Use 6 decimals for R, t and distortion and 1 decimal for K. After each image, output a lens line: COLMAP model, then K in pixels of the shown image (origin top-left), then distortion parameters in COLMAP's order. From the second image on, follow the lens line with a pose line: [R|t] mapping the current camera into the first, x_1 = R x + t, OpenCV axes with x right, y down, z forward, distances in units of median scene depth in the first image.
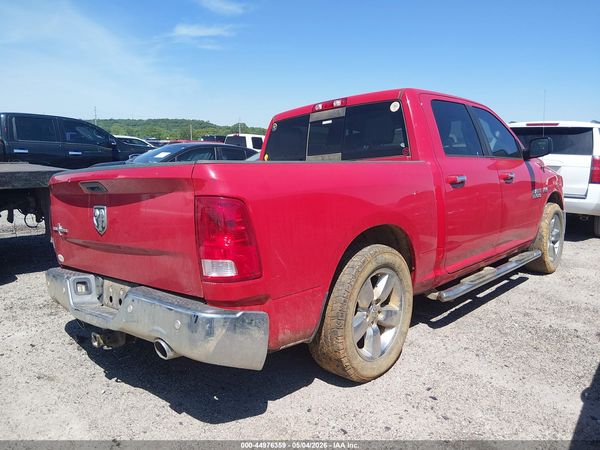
lens RADIAL K [[450.0, 0, 300.0], [0, 450.0, 225.0], [0, 0, 1]] dist [0.103669, -0.188179]
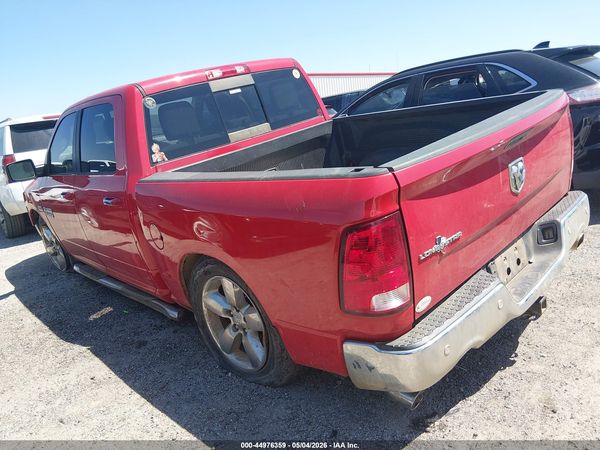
lens RADIAL K [[450.0, 0, 300.0], [0, 450.0, 225.0], [0, 0, 1]] dist [0.103669, -0.188179]
pose [[0.078626, -0.266273, 0.960685, -0.903337], [0.296672, 0.926258, 0.232450, -0.168241], [-0.951737, 0.266731, 0.151824, 0.886473]]
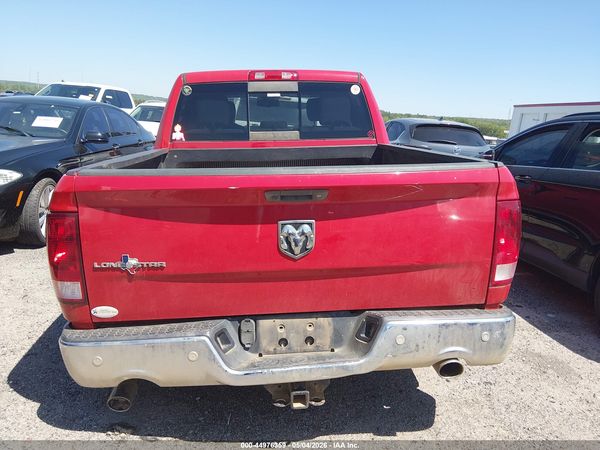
lens RADIAL K [[450.0, 0, 300.1], [0, 450.0, 230.3], [0, 0, 1]] dist [0.073015, 0.000206]
pose [[0.668693, -0.135412, 0.731104, -0.661718], [0.052991, 0.989456, 0.134795, -0.083810], [-0.741648, -0.051394, 0.668817, 0.362183]]
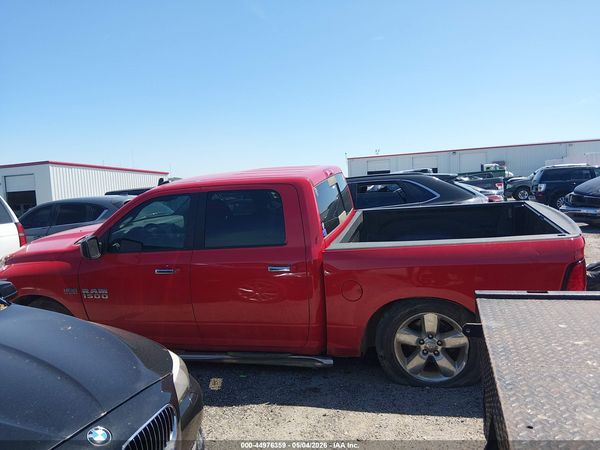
lens RADIAL K [[450.0, 0, 300.0], [0, 450.0, 225.0], [0, 0, 1]] dist [0.103669, -0.188179]
pose [[-0.450459, -0.066039, 0.890352, -1.018843], [0.204137, 0.963224, 0.174724, -0.386783], [-0.869146, 0.260459, -0.420412, 1.738298]]
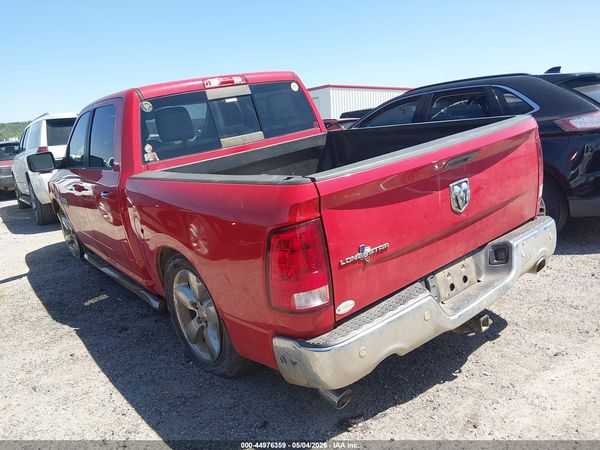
lens RADIAL K [[451.5, 0, 297.0], [0, 451.5, 224.4], [0, 0, 1]] dist [0.105565, -0.198933]
pose [[0.176639, -0.234521, 0.955928, -0.933372], [0.242367, 0.951659, 0.188689, -0.139693], [-0.953969, 0.198356, 0.224941, 0.773571]]
